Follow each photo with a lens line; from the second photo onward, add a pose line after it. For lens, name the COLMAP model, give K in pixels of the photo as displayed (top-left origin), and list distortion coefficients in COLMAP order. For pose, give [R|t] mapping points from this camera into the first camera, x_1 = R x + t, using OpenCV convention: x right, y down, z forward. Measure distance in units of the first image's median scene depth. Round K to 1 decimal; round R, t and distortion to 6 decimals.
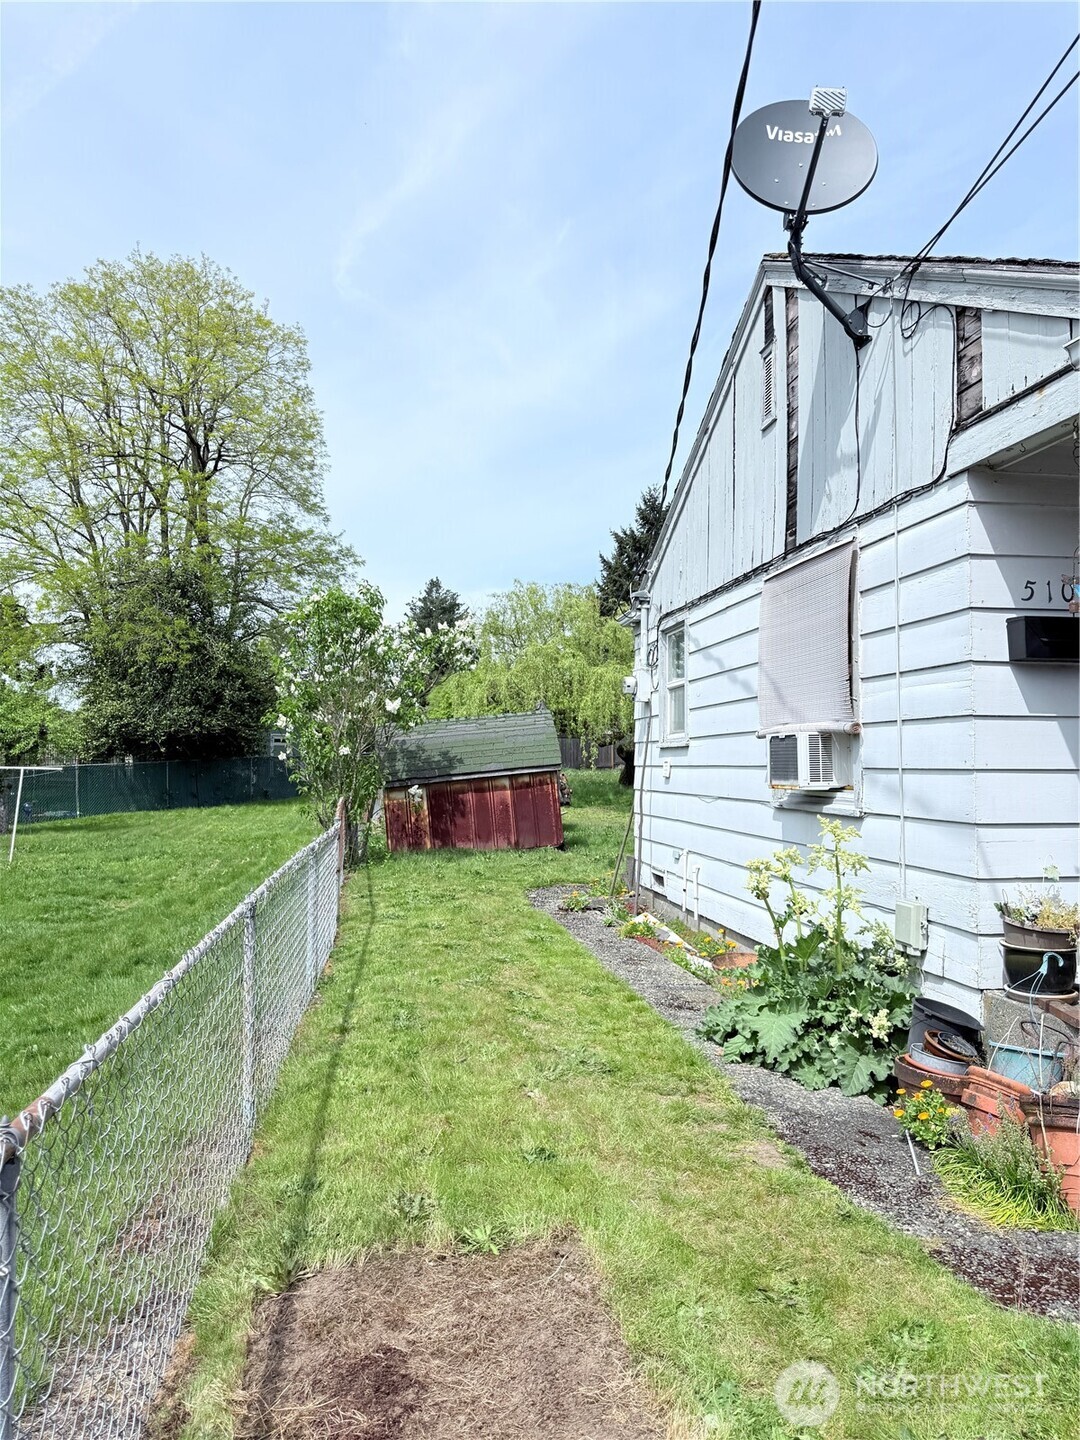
lens RADIAL K [[1016.5, 0, 528.5], [0, 1016.5, 720.9], [0, 0, 1]] dist [0.058653, -0.062302]
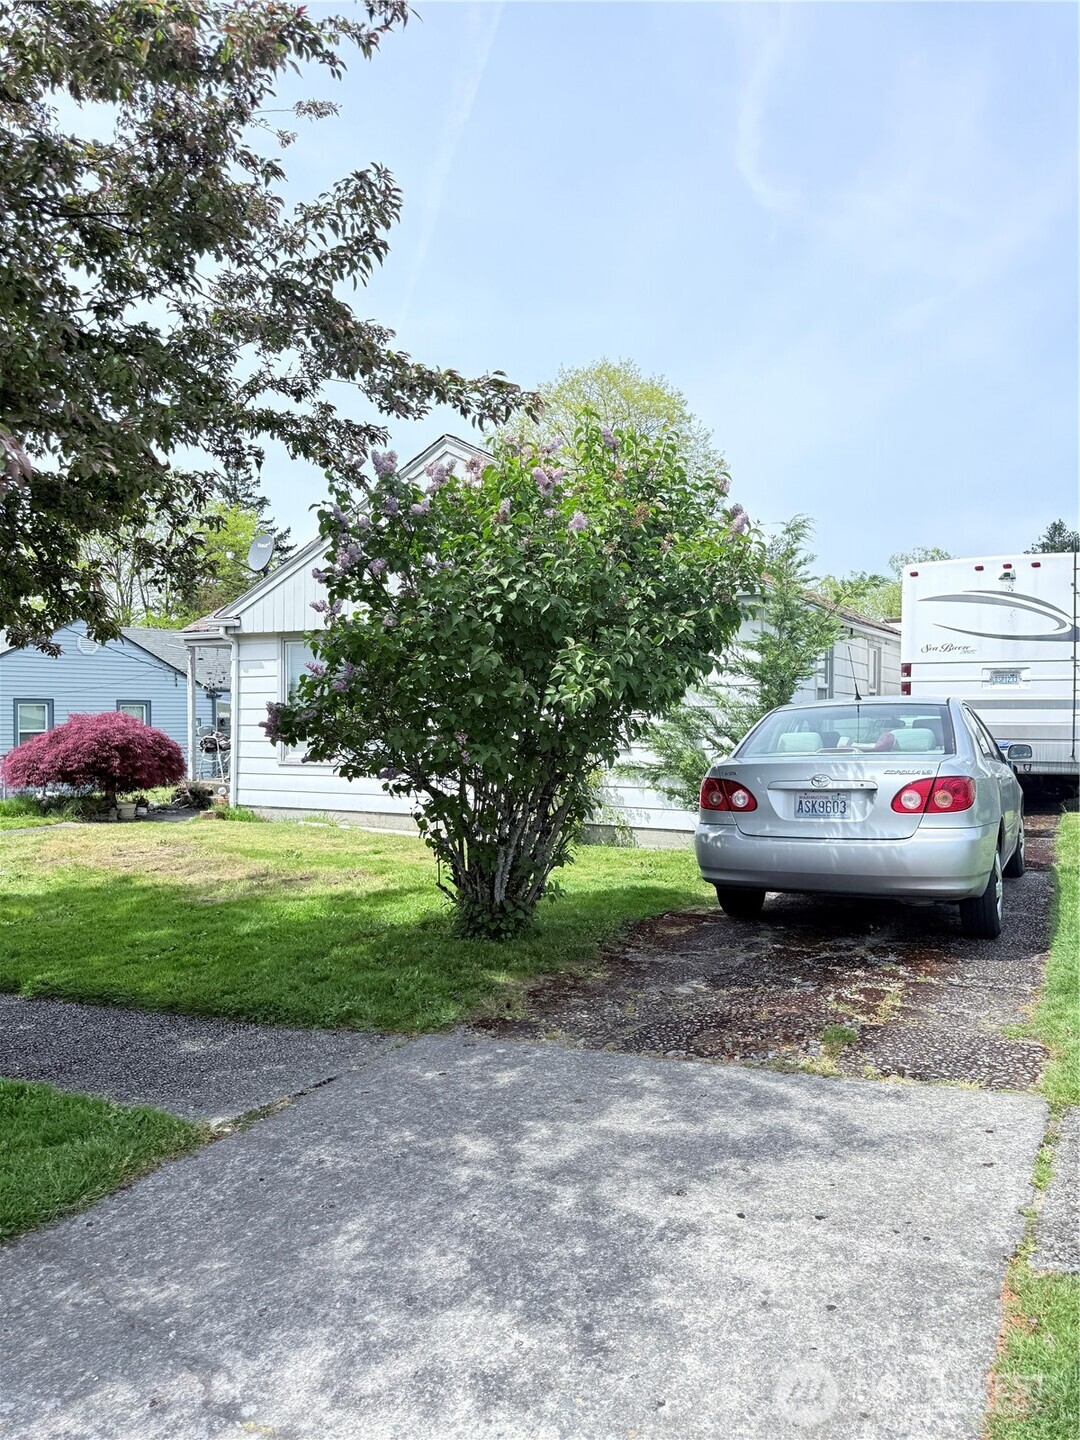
lens RADIAL K [[1016.5, 0, 531.1], [0, 1016.5, 726.1], [0, 0, 1]] dist [0.058653, -0.062302]
pose [[0.778708, 0.001802, -0.627384, 1.136734], [0.028433, 0.998867, 0.038160, -0.019464], [0.626742, -0.047554, 0.777775, -0.431604]]
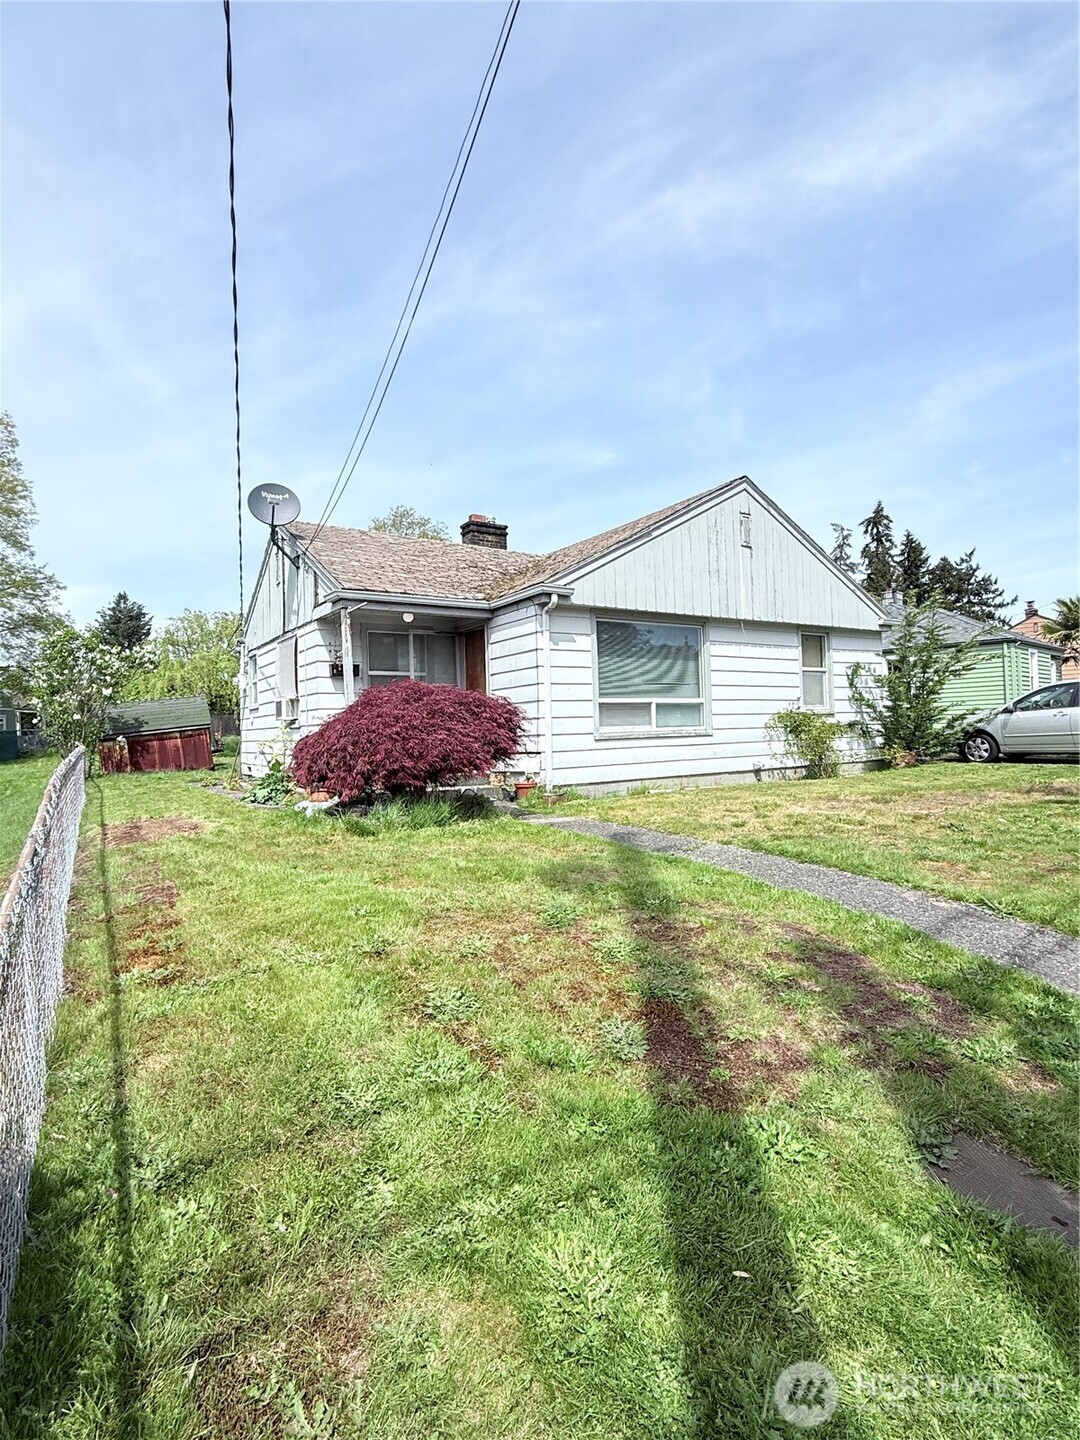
lens RADIAL K [[730.4, 0, 535.6], [0, 730.4, 714.8], [0, 0, 1]] dist [0.002124, -0.003078]
pose [[0.912673, -0.020673, 0.408167, 0.029332], [0.013461, 0.999699, 0.020533, 0.007951], [-0.408469, -0.013245, 0.912676, -0.437519]]
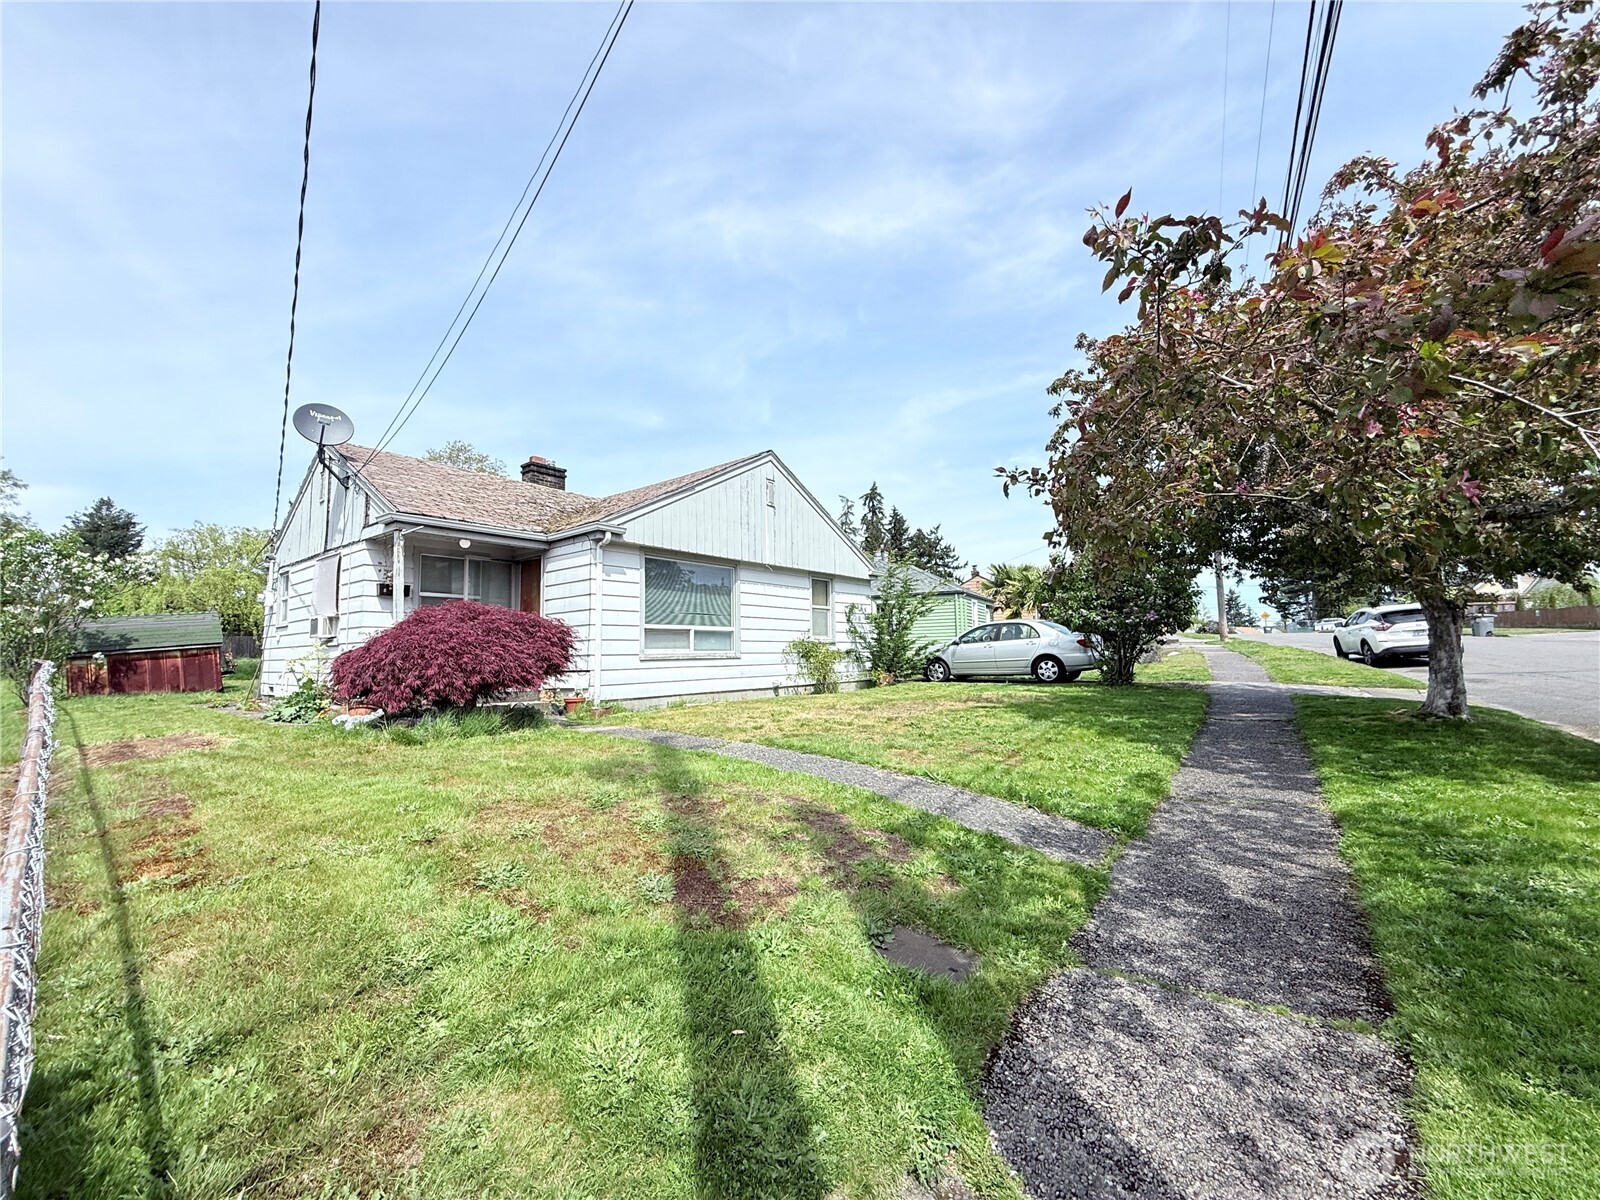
lens RADIAL K [[638.1, 0, 797.2], [0, 638.1, 600.7], [0, 0, 1]] dist [-0.000060, 0.000149]
pose [[0.737533, 0.042656, 0.673963, 0.018228], [-0.011878, 0.998668, -0.050209, 0.014713], [-0.675207, 0.029026, 0.737057, -0.457634]]
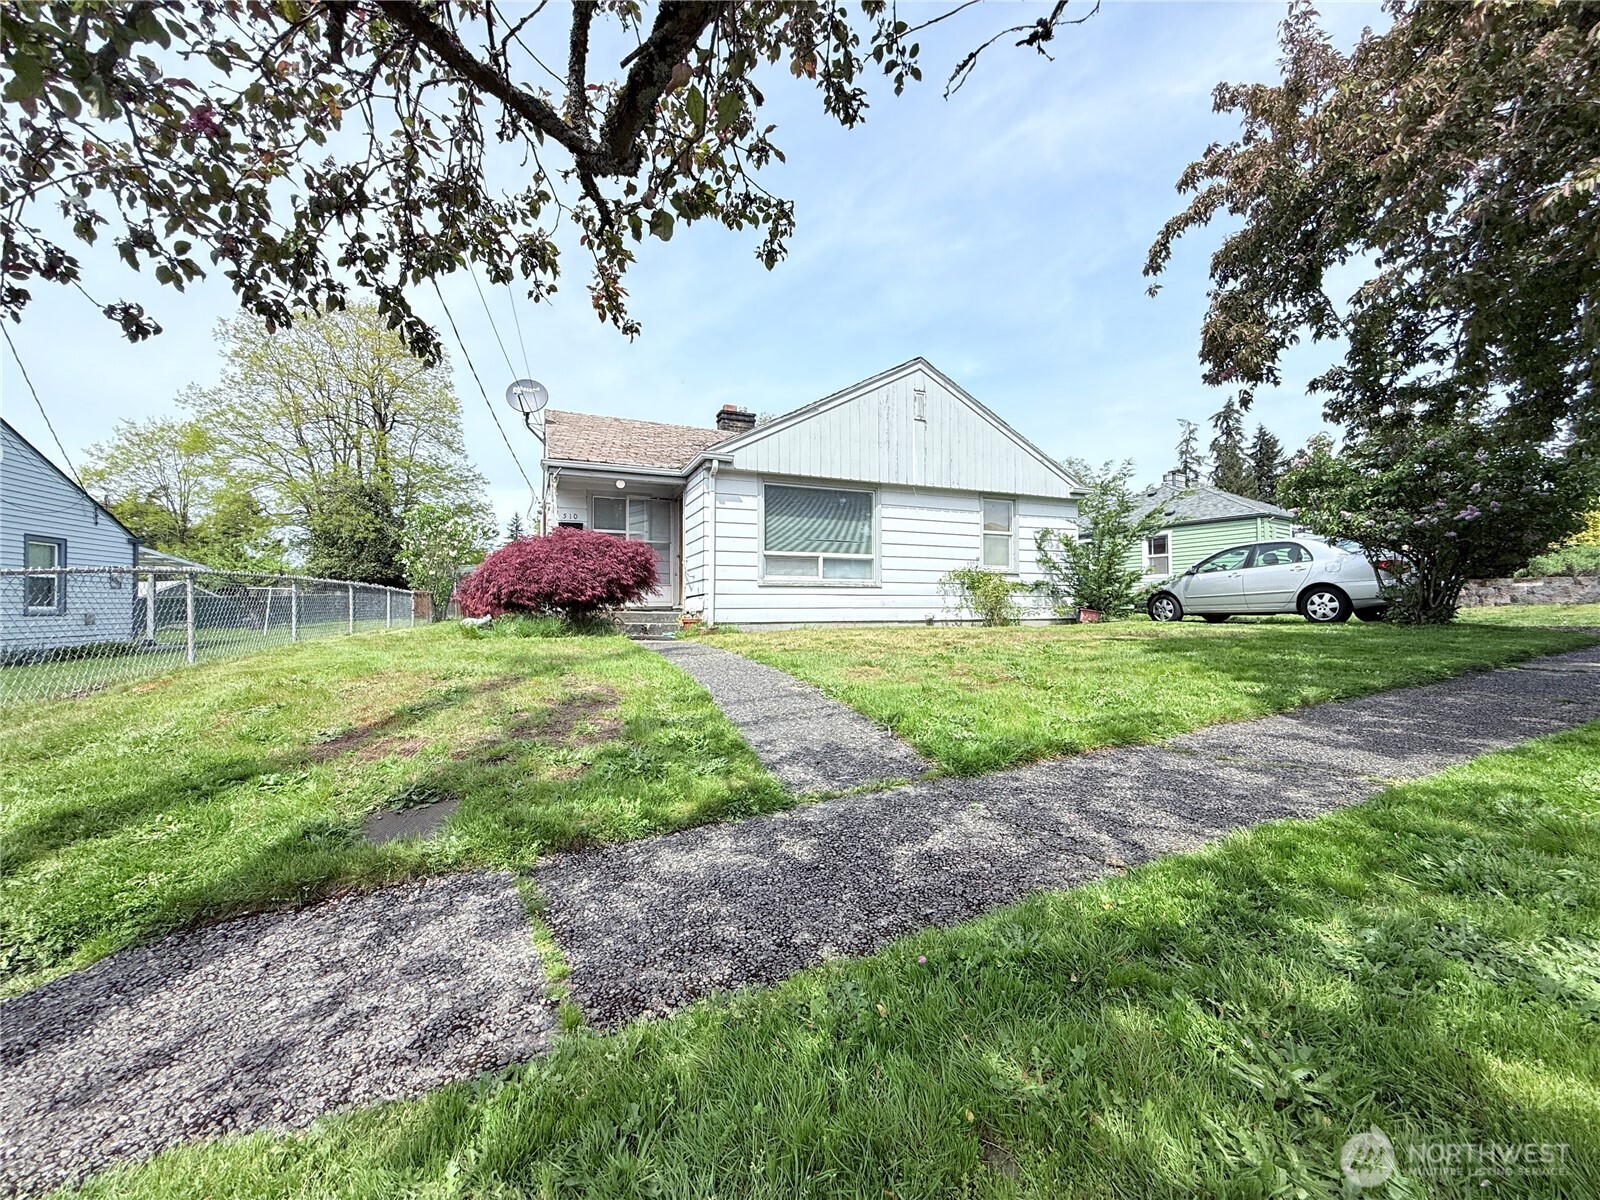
lens RADIAL K [[638.1, 0, 794.3], [0, 638.1, 599.2], [0, 0, 1]] dist [-0.000060, 0.000149]
pose [[0.970540, -0.001870, 0.240934, 0.226497], [-0.003612, 0.999745, 0.022311, 0.044844], [-0.240914, -0.022524, 0.970285, -0.524120]]
